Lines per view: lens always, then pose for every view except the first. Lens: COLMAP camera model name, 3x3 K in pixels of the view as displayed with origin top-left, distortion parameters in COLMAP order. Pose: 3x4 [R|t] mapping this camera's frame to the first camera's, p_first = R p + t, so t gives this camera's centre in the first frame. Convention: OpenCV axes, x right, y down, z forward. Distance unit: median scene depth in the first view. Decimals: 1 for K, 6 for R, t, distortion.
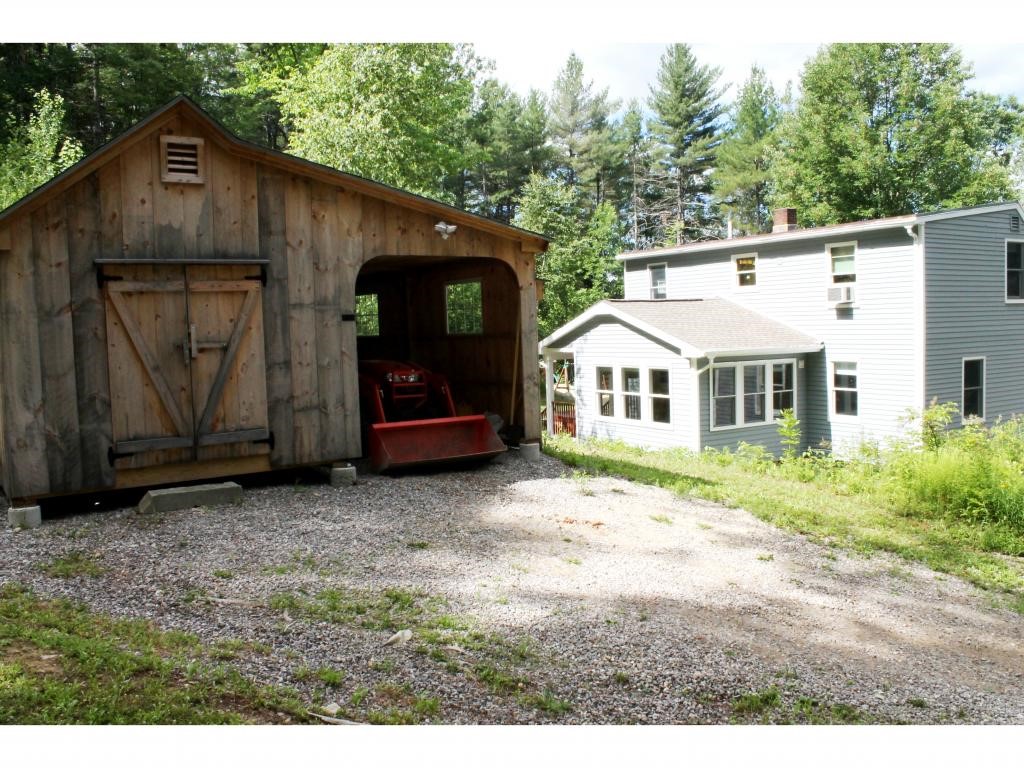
lens RADIAL K [[874.1, 0, 513.5], [0, 874.1, 384.6], [0, 0, 1]] dist [-0.118388, 0.064614]
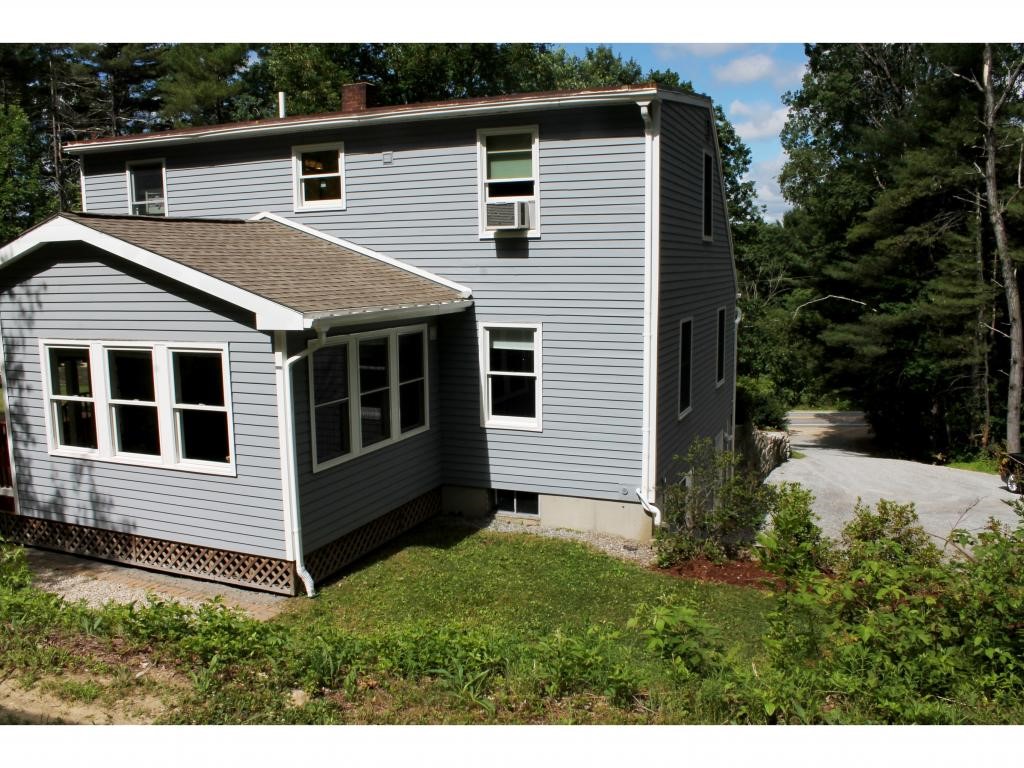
lens RADIAL K [[874.1, 0, 510.8], [0, 874.1, 379.7], [0, 0, 1]] dist [-0.118388, 0.064614]
pose [[0.799607, -0.061537, 0.597363, 0.016075], [0.029335, 0.997551, 0.063496, -0.029057], [-0.599807, -0.033248, 0.799454, 0.499797]]
